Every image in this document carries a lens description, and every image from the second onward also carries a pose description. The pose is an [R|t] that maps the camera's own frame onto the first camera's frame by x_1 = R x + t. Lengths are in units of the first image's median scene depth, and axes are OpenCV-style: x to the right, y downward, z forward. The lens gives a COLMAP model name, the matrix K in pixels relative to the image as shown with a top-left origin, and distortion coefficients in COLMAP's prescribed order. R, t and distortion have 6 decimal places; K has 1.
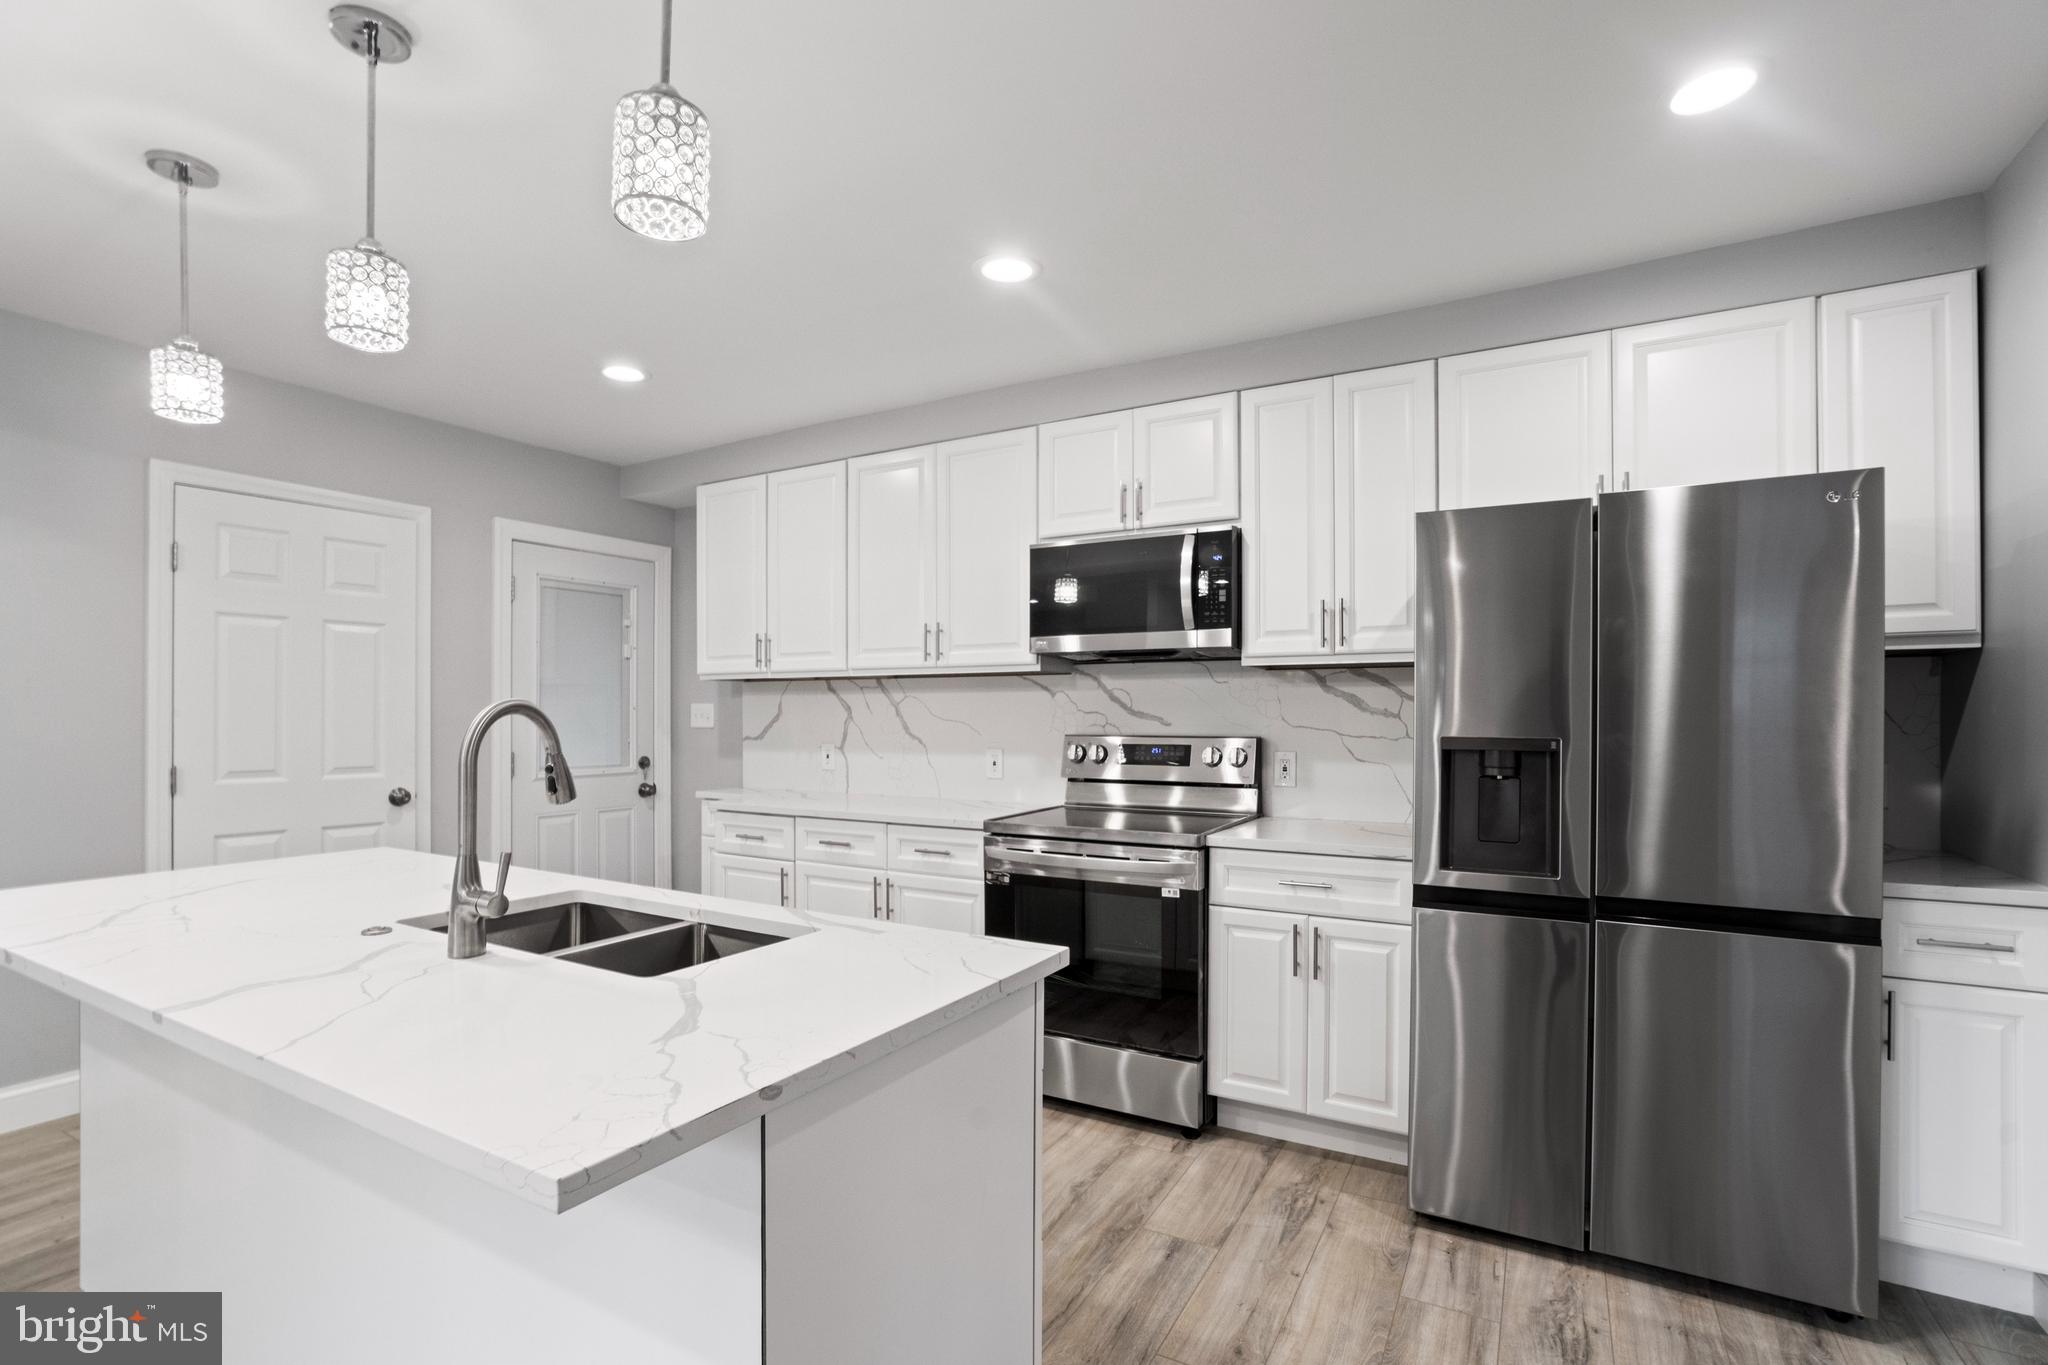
lens RADIAL K [[947.6, 0, 1019.0], [0, 947.6, 708.0], [0, 0, 1]] dist [-0.040806, 0.013992]
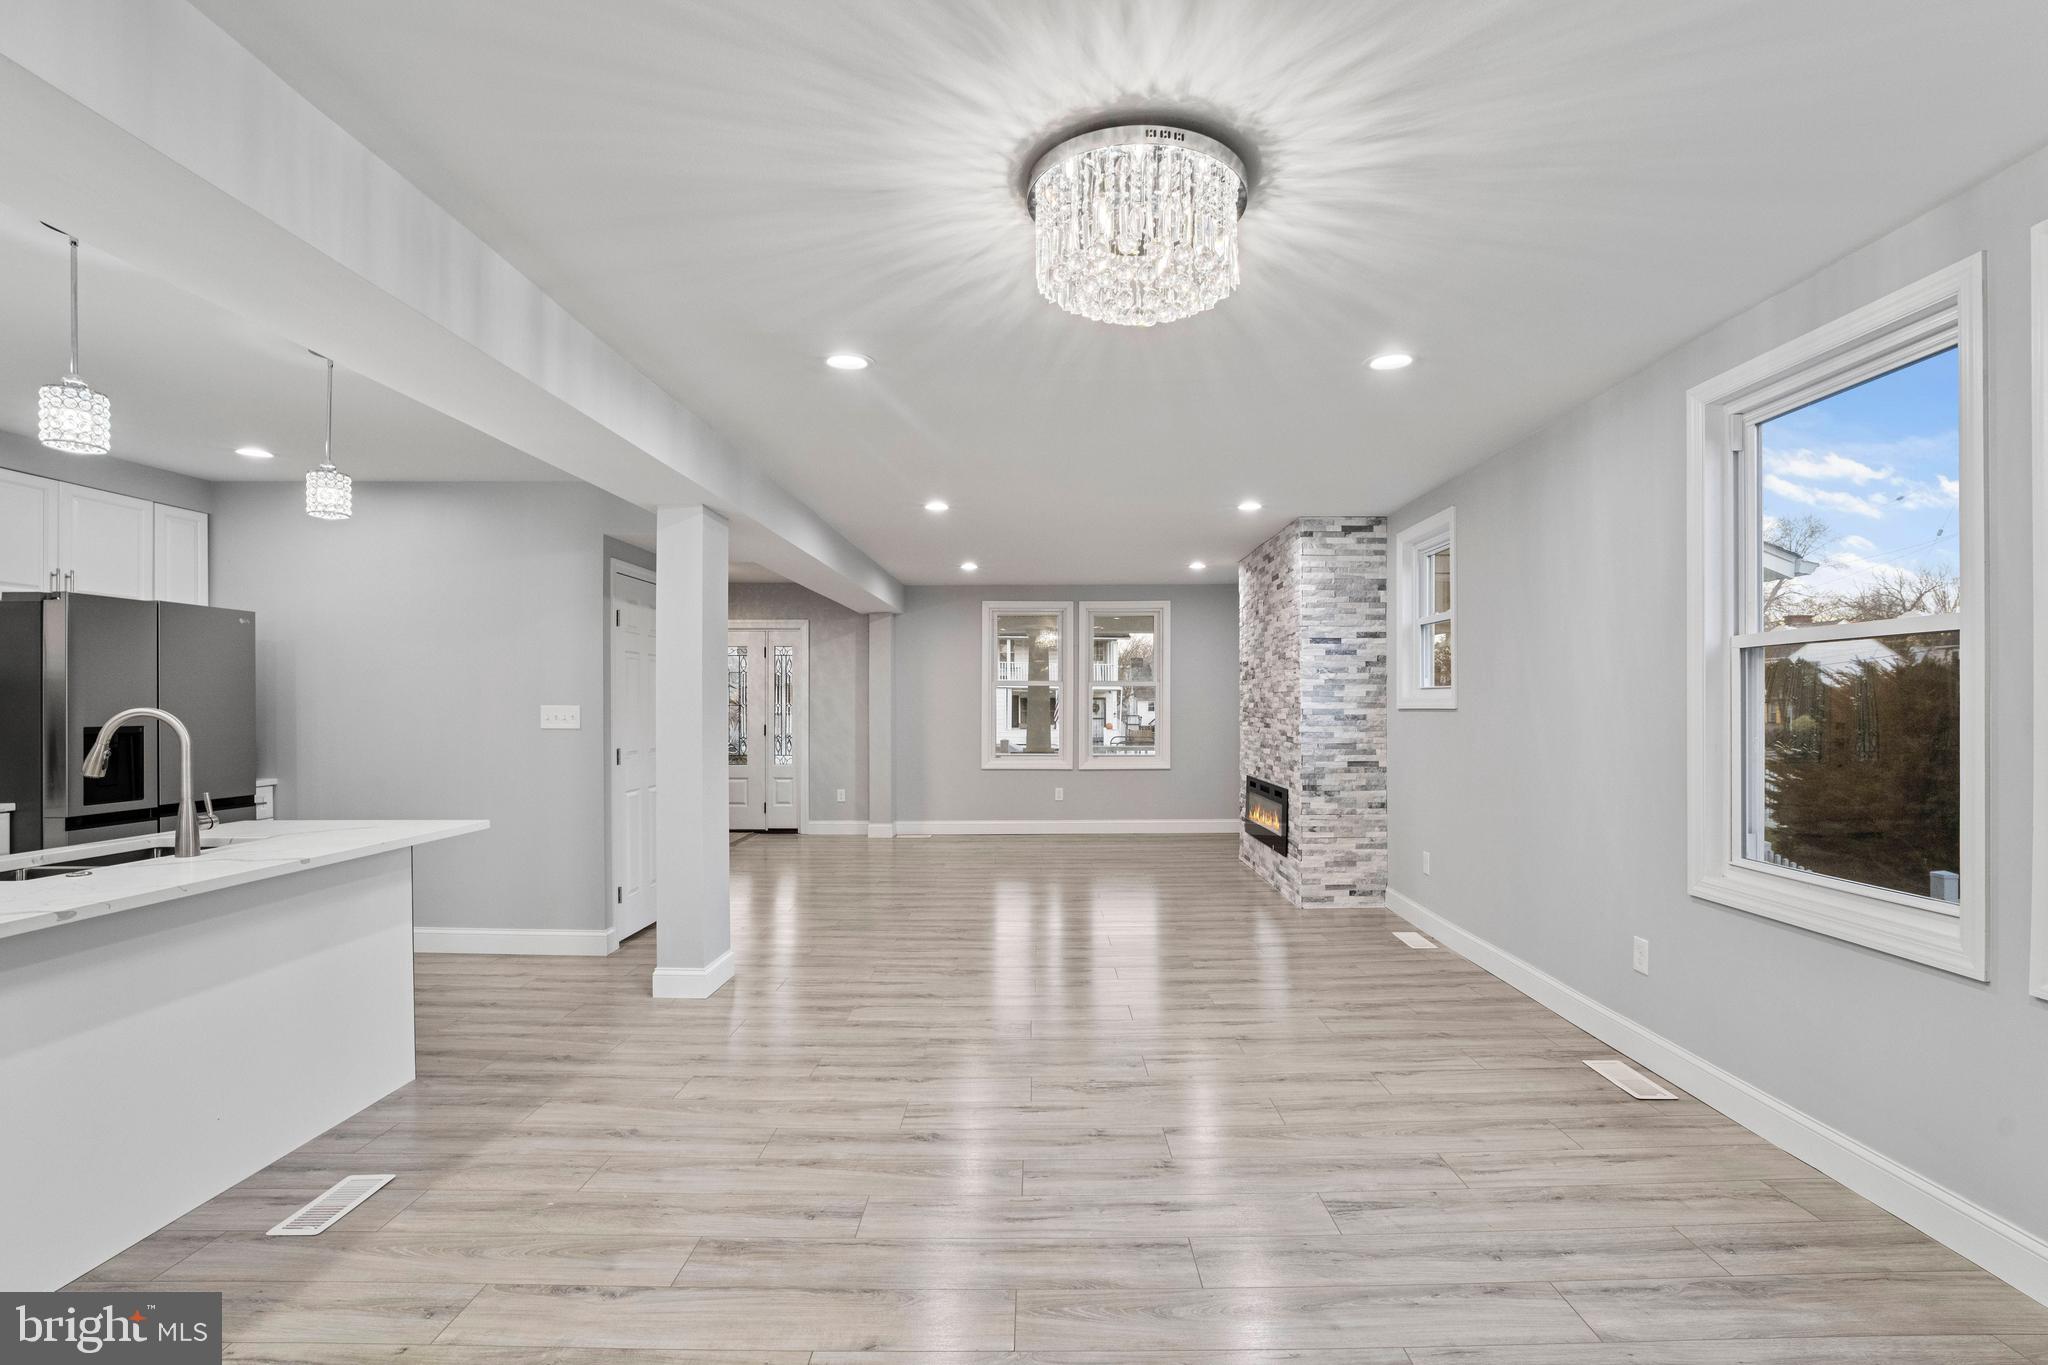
lens RADIAL K [[935.4, 0, 1038.1], [0, 935.4, 694.3], [0, 0, 1]] dist [-0.037094, 0.012711]
pose [[-0.493493, 0.010837, 0.869682, -1.154063], [-0.000935, 0.999915, -0.012991, -0.004503], [-0.869749, -0.007224, -0.493441, 0.199671]]
